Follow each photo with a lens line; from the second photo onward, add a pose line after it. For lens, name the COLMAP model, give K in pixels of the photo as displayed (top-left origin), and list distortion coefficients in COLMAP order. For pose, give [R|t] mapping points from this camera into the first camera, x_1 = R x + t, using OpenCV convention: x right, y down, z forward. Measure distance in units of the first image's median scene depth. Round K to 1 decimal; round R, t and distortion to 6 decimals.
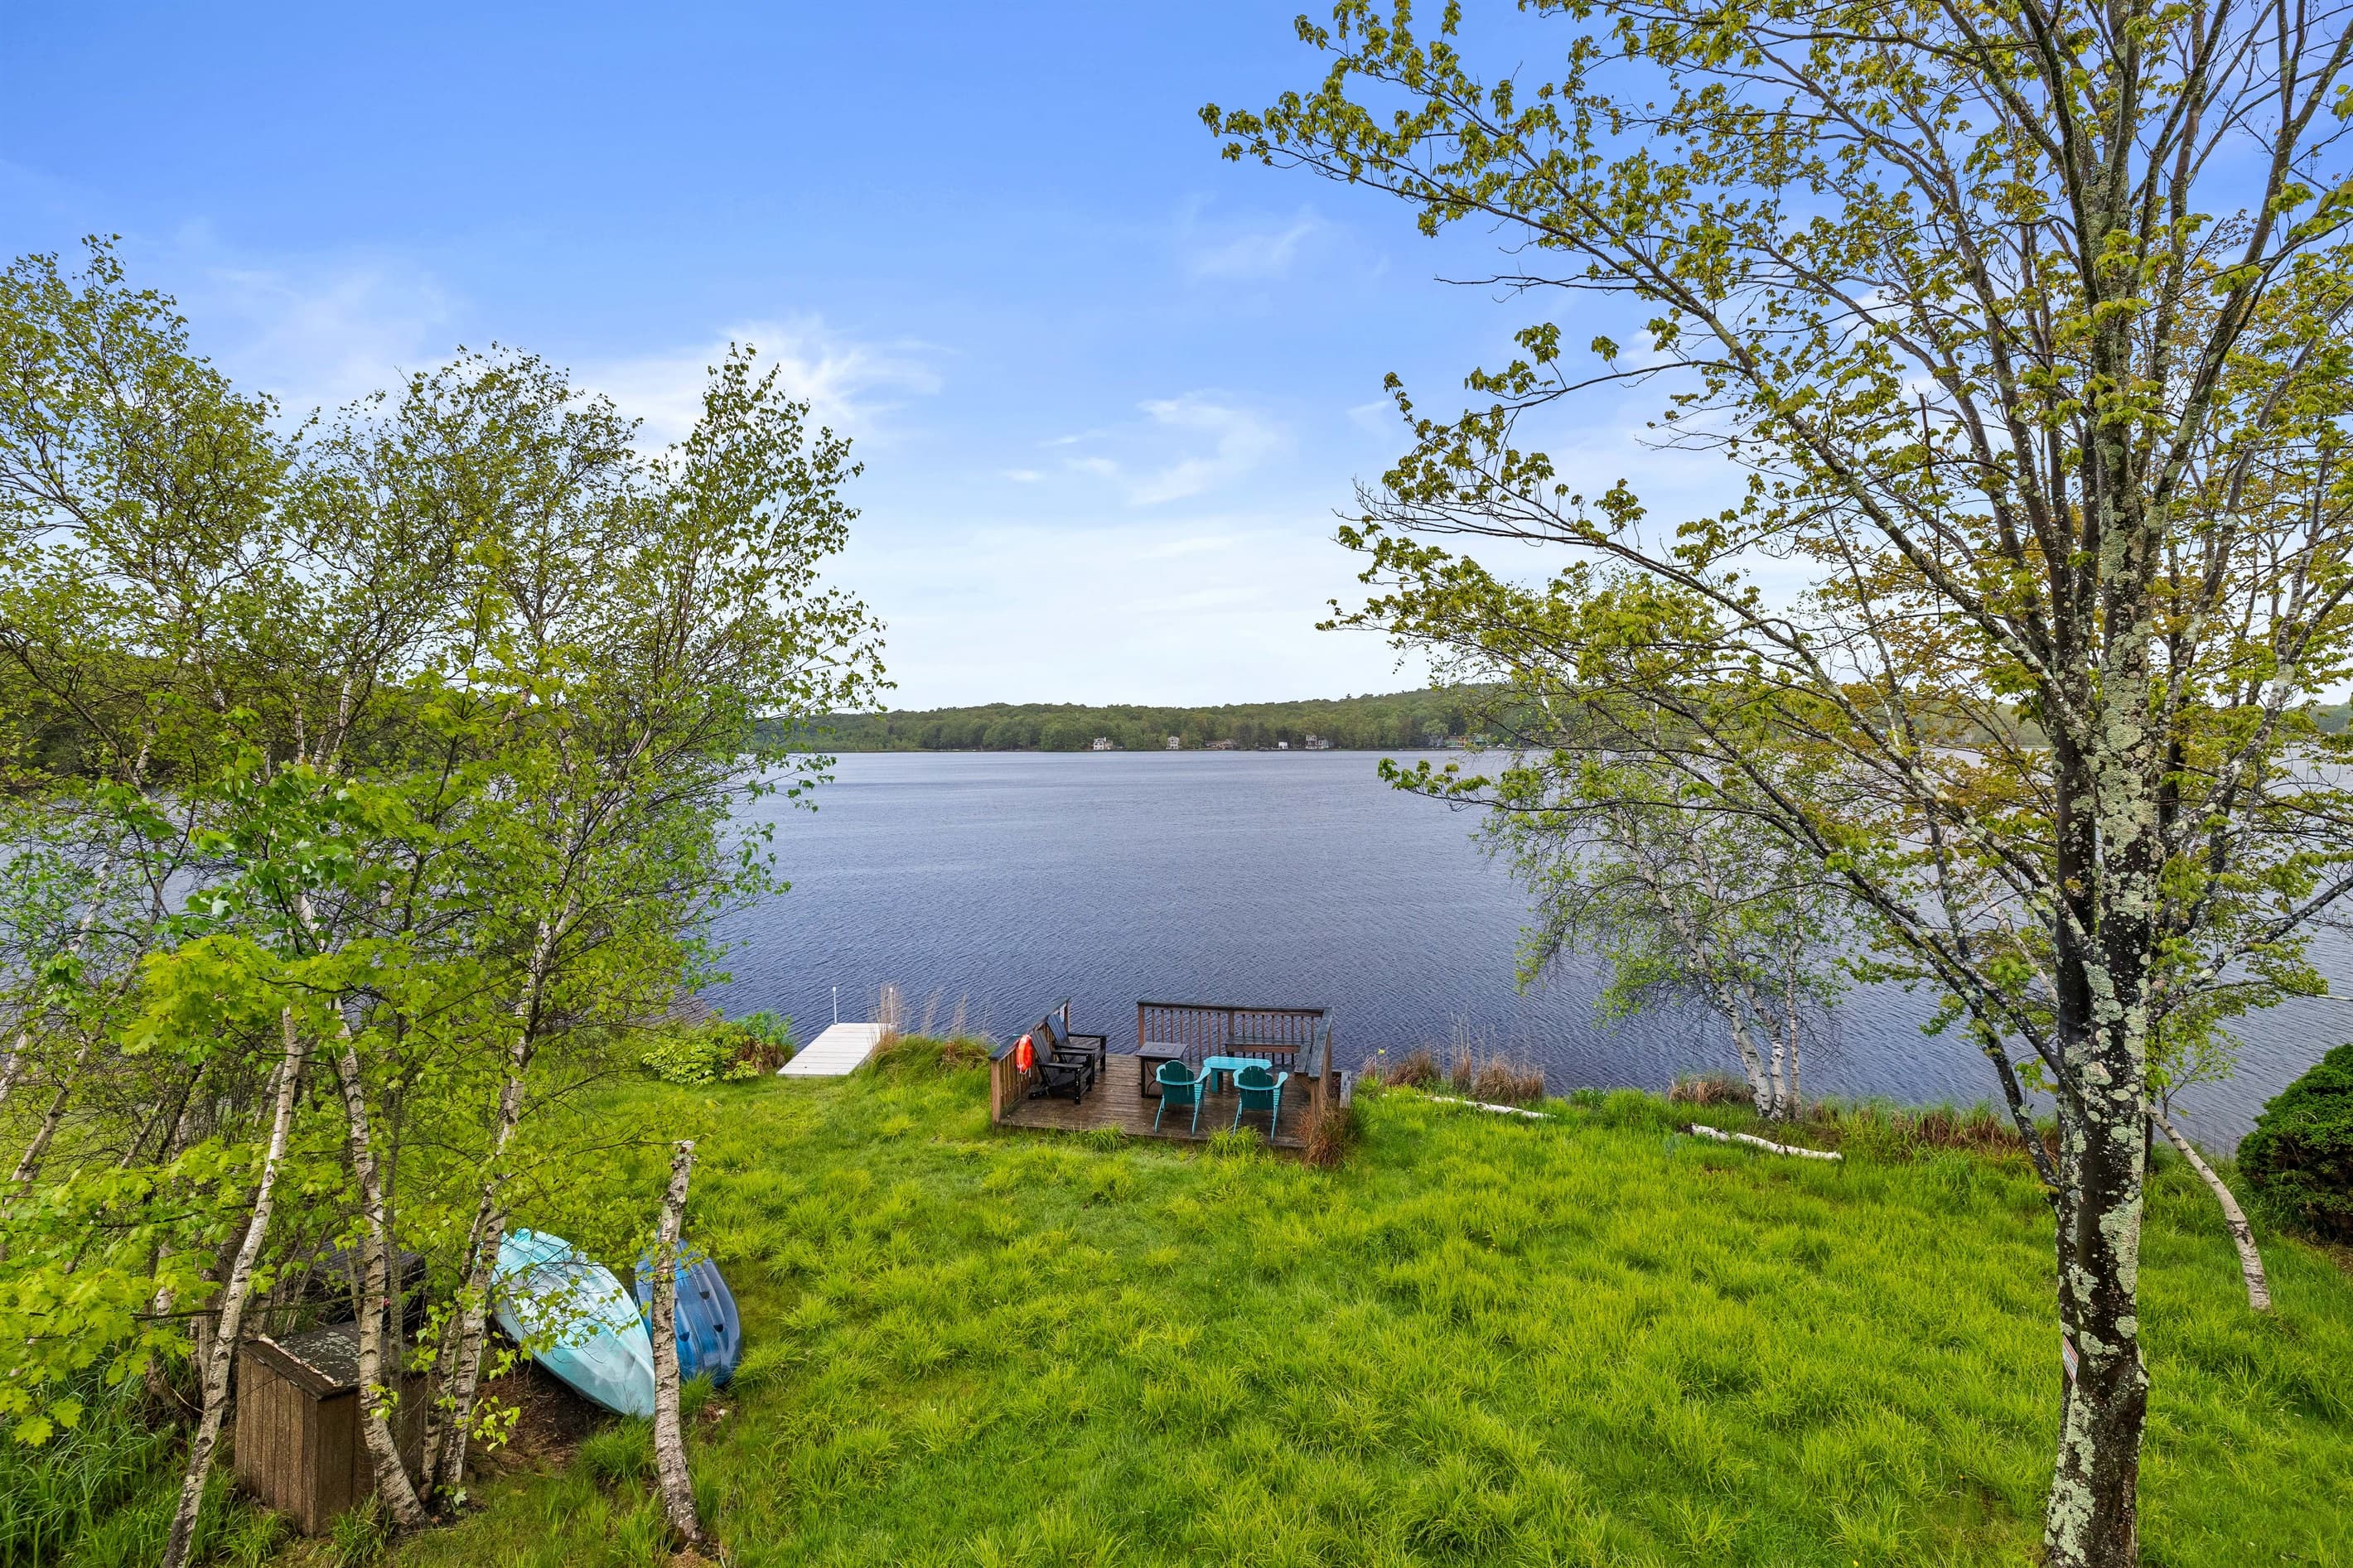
lens RADIAL K [[1024.5, 0, 1176.5], [0, 1024.5, 784.0], [0, 0, 1]] dist [0.001316, 0.000187]
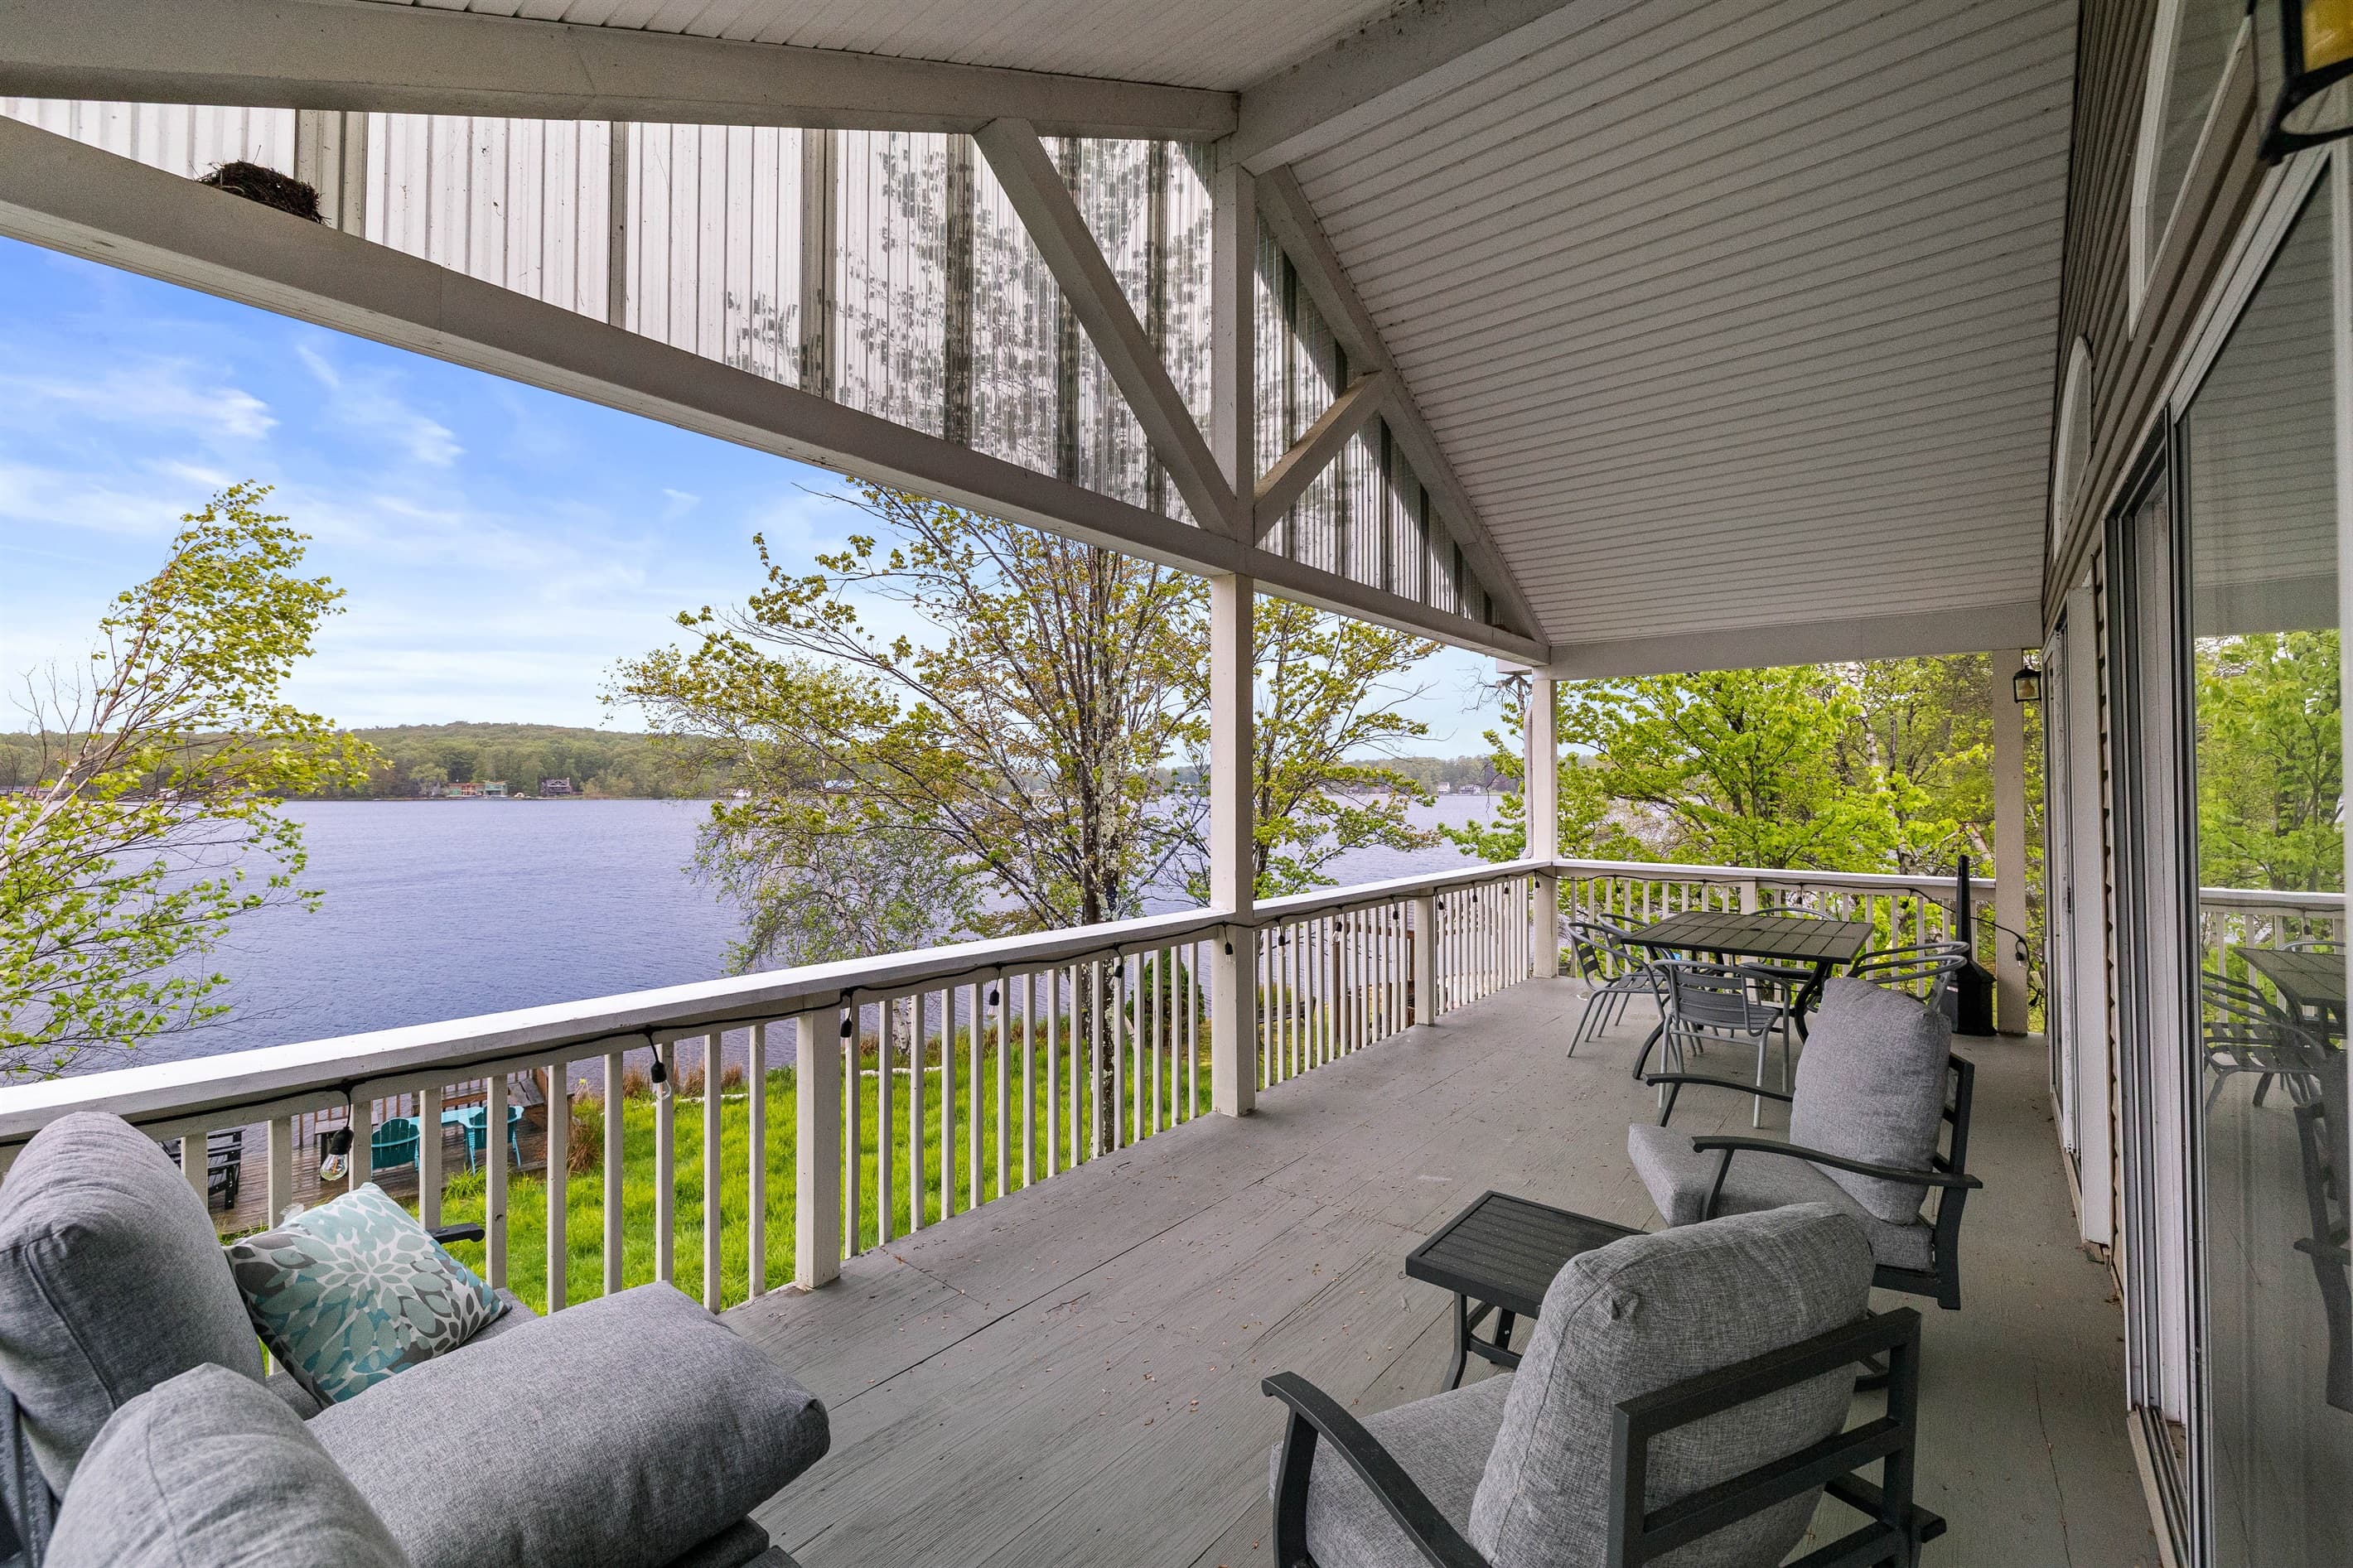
lens RADIAL K [[1024.5, 0, 1176.5], [0, 1024.5, 784.0], [0, 0, 1]] dist [0.001316, 0.000187]
pose [[0.613411, 0.020233, 0.789505, -0.623861], [0.020667, 0.998918, -0.041657, 0.034475], [-0.789494, 0.041870, 0.612329, -0.397125]]
